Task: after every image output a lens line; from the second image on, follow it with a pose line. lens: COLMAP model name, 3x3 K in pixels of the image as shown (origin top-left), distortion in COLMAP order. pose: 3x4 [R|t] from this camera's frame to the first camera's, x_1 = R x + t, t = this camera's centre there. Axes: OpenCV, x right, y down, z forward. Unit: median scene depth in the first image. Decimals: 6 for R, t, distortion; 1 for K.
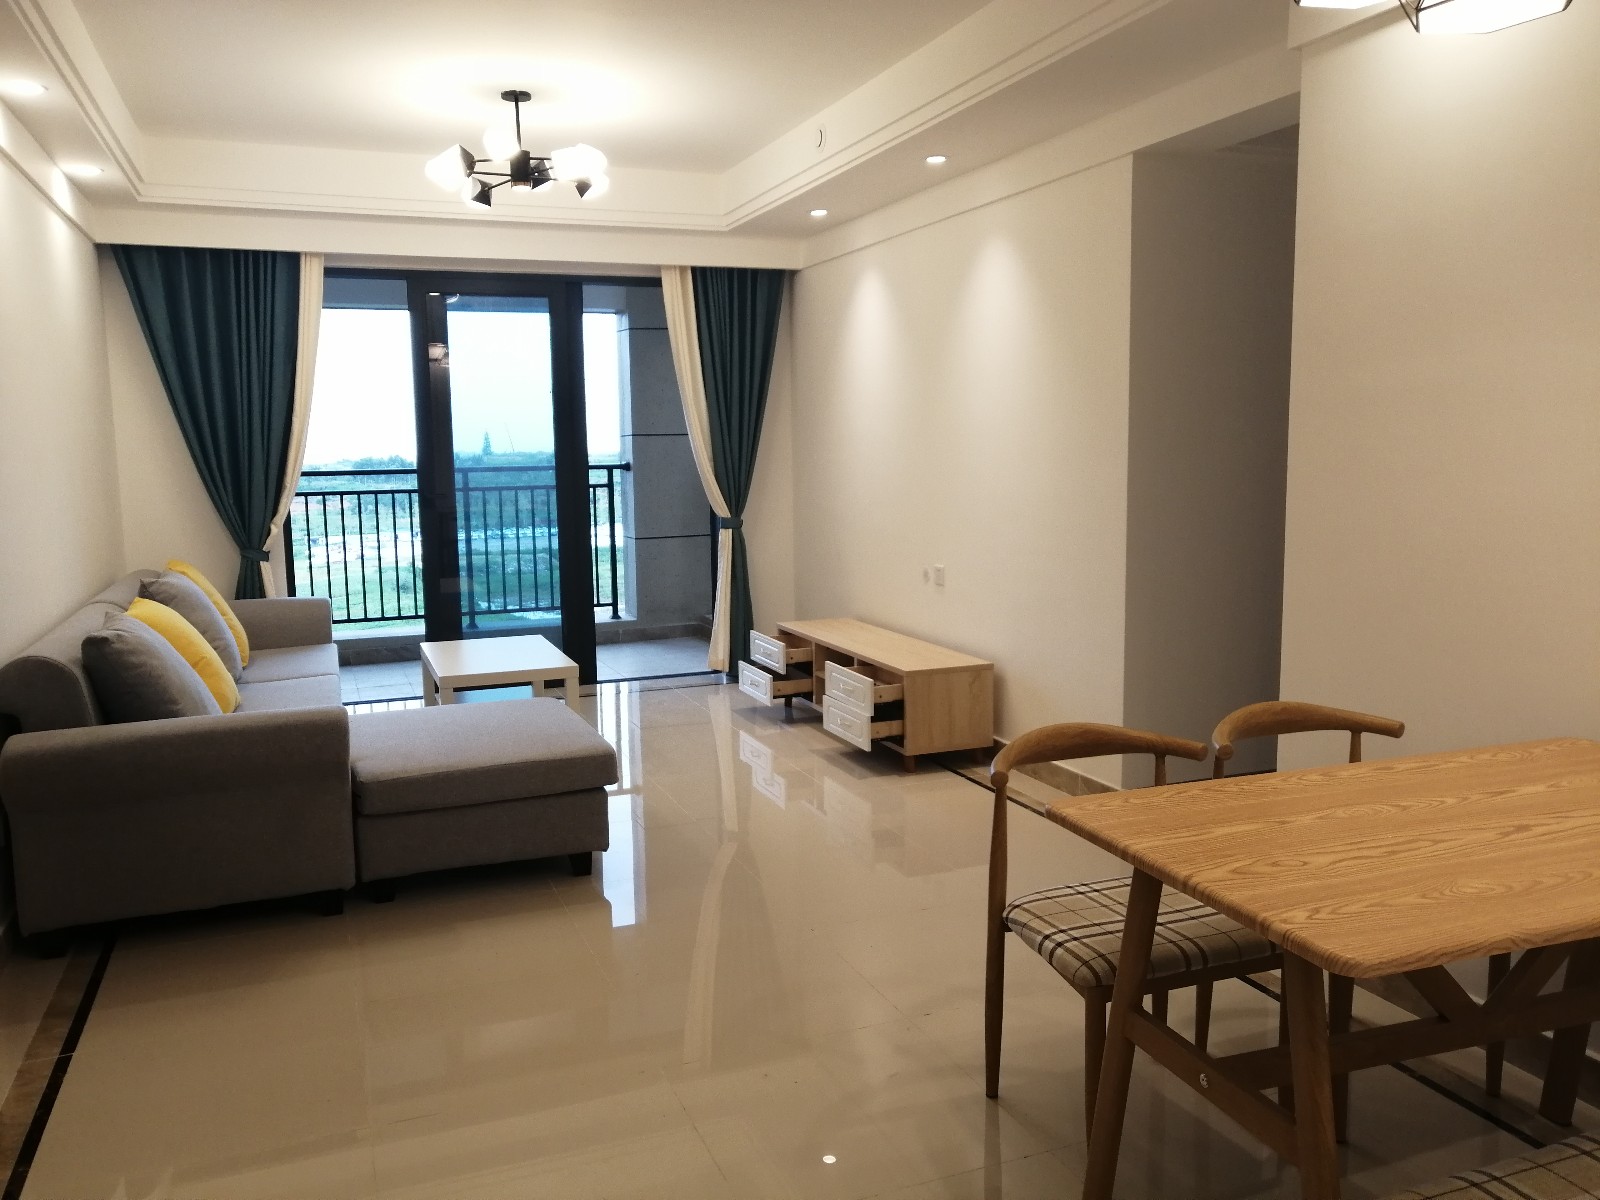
lens RADIAL K [[1244.3, 0, 800.0], [0, 1244.3, 600.0], [0, 0, 1]] dist [-0.000085, 0.015725]
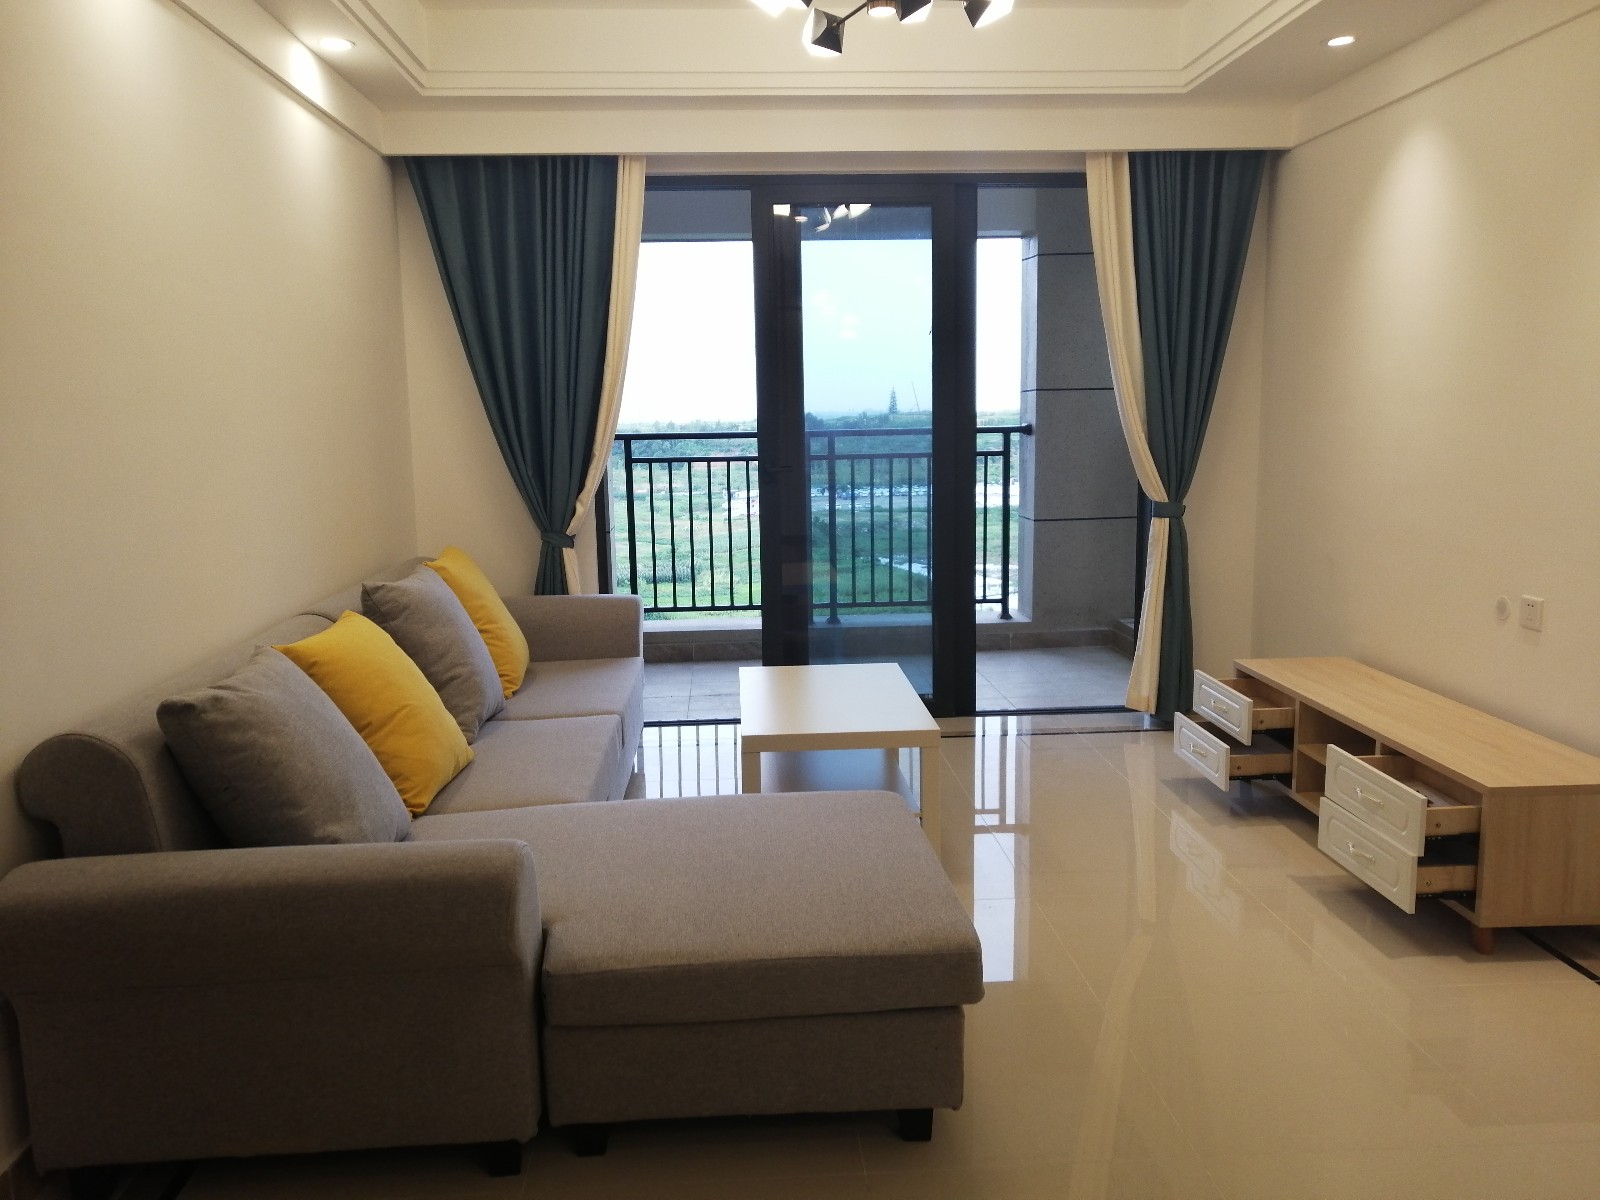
lens RADIAL K [[1244.3, 0, 800.0], [0, 1244.3, 600.0], [0, 0, 1]] dist [-0.000085, 0.015725]
pose [[0.949785, 0.046475, -0.309433, -0.036177], [-0.036402, 0.998605, 0.038251, -0.032778], [0.310779, -0.025066, 0.950152, 0.273123]]
